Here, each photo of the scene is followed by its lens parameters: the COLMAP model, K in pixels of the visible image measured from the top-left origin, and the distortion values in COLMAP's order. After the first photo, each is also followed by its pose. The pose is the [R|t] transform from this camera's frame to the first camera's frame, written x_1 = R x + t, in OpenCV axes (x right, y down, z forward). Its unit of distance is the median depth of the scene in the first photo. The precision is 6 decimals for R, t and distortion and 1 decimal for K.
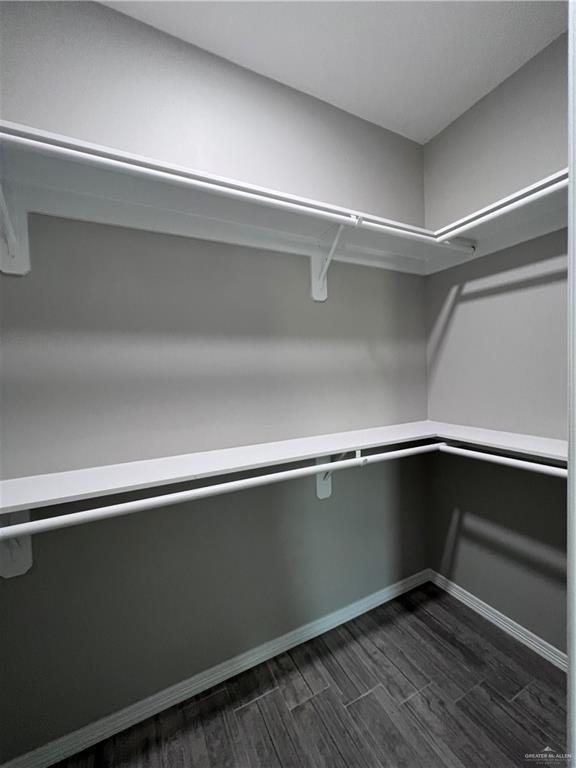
lens RADIAL K [[306.2, 0, 281.9], [0, 306.2, 392.7], [0, 0, 1]] dist [0.000229, -0.000164]
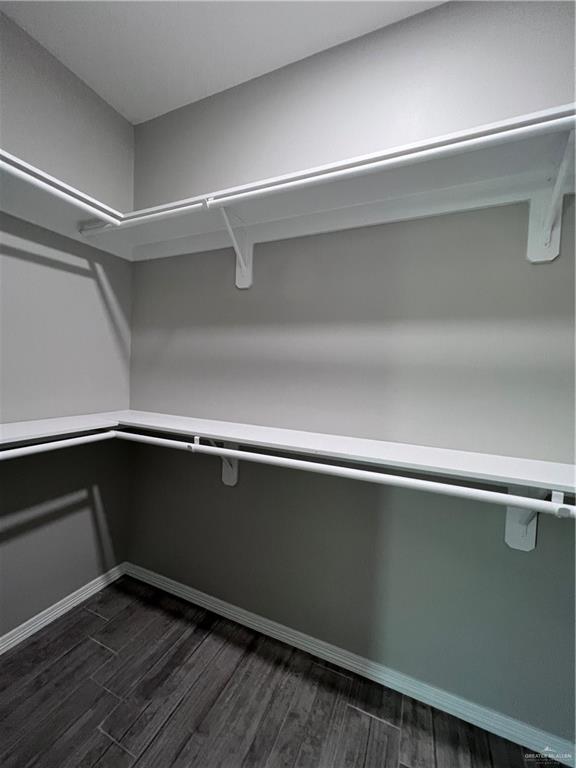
lens RADIAL K [[307.5, 0, 288.0], [0, 307.5, 384.0], [0, 0, 1]] dist [-0.000255, -0.000269]
pose [[0.629581, 0.102510, -0.770143, 0.394389], [-0.094468, 0.994003, 0.055081, -0.022786], [0.771170, 0.038076, 0.635489, 0.190816]]
